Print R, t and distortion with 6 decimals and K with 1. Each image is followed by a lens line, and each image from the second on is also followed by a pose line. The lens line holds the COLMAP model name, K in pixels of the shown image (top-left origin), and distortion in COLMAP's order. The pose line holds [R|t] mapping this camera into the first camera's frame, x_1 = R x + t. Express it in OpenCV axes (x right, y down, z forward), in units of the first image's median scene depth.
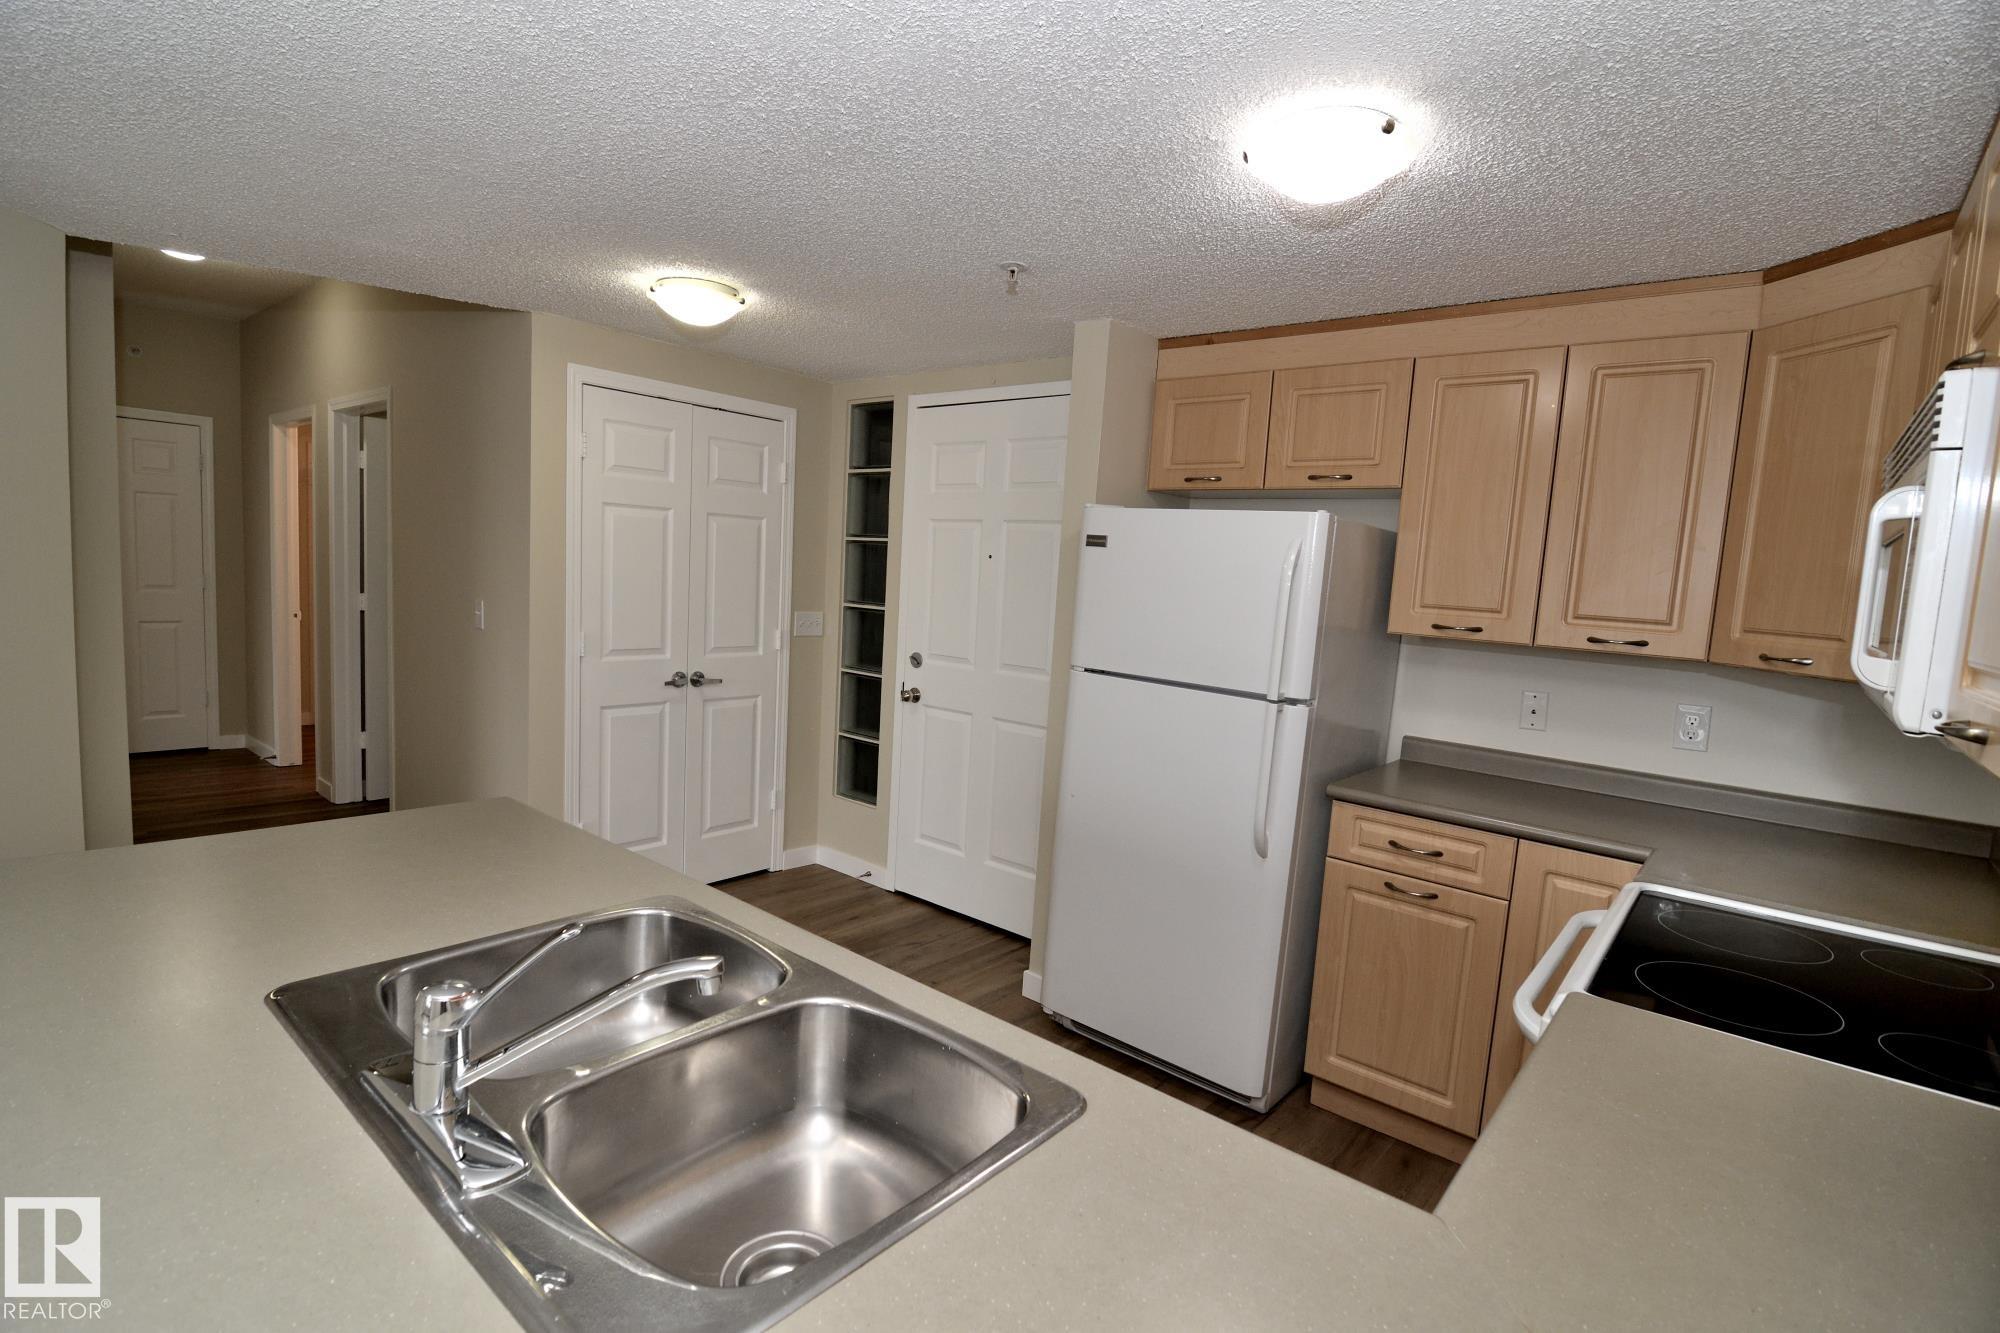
lens RADIAL K [[950.7, 0, 993.8], [0, 950.7, 673.8], [0, 0, 1]] dist [-0.002228, -0.000275]
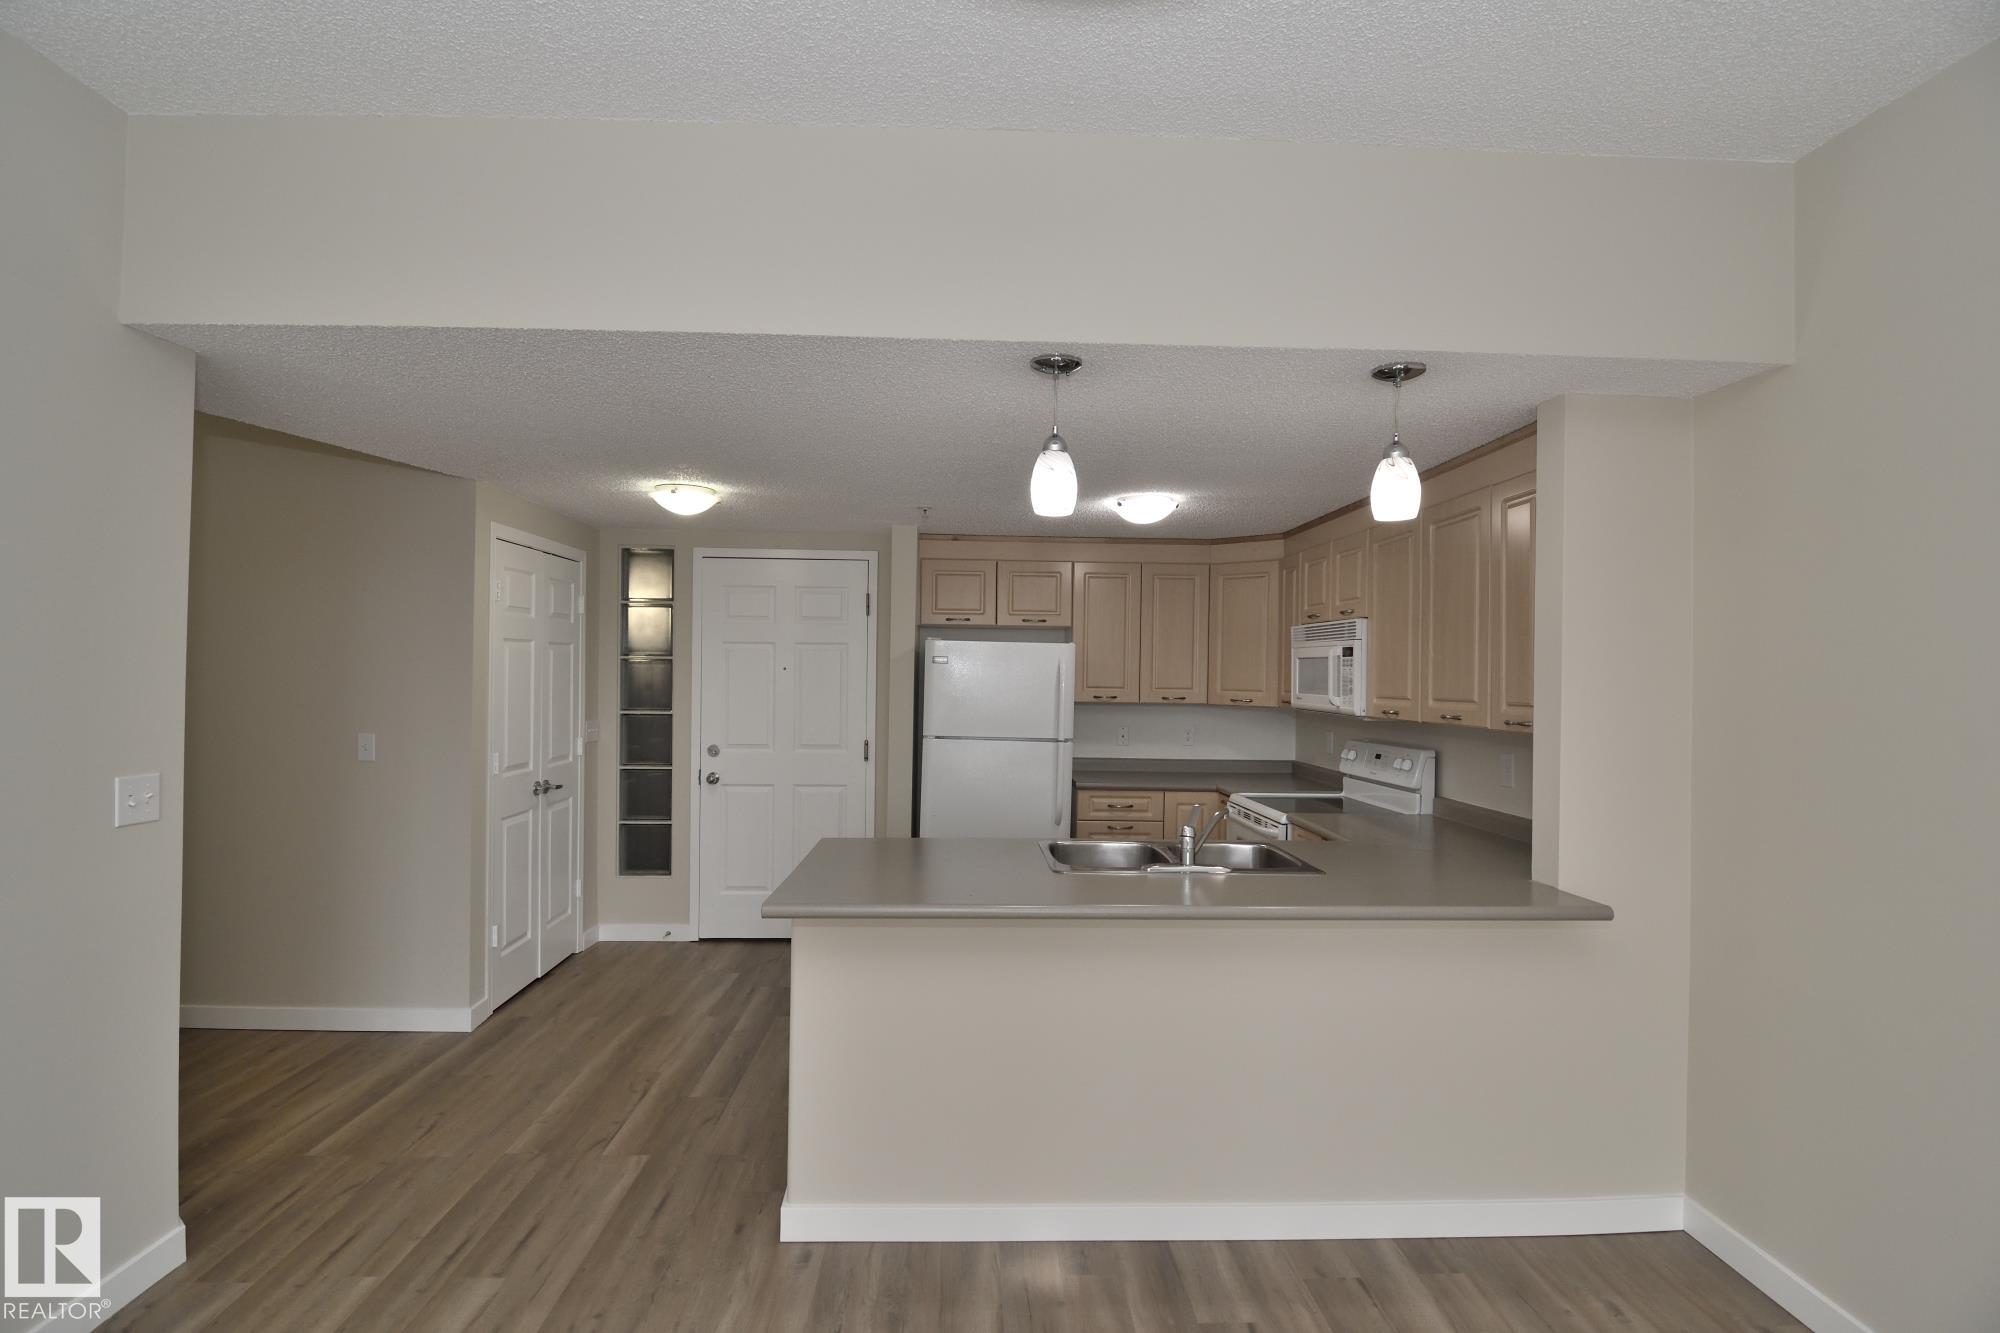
lens RADIAL K [[970.6, 0, 987.5], [0, 970.6, 664.7], [0, 0, 1]] dist [-0.006747, -0.012694]
pose [[0.743712, -0.044410, 0.667023, -0.936534], [0.105478, 0.993088, -0.051485, -0.032573], [-0.660126, 0.108647, 0.743256, -0.317515]]
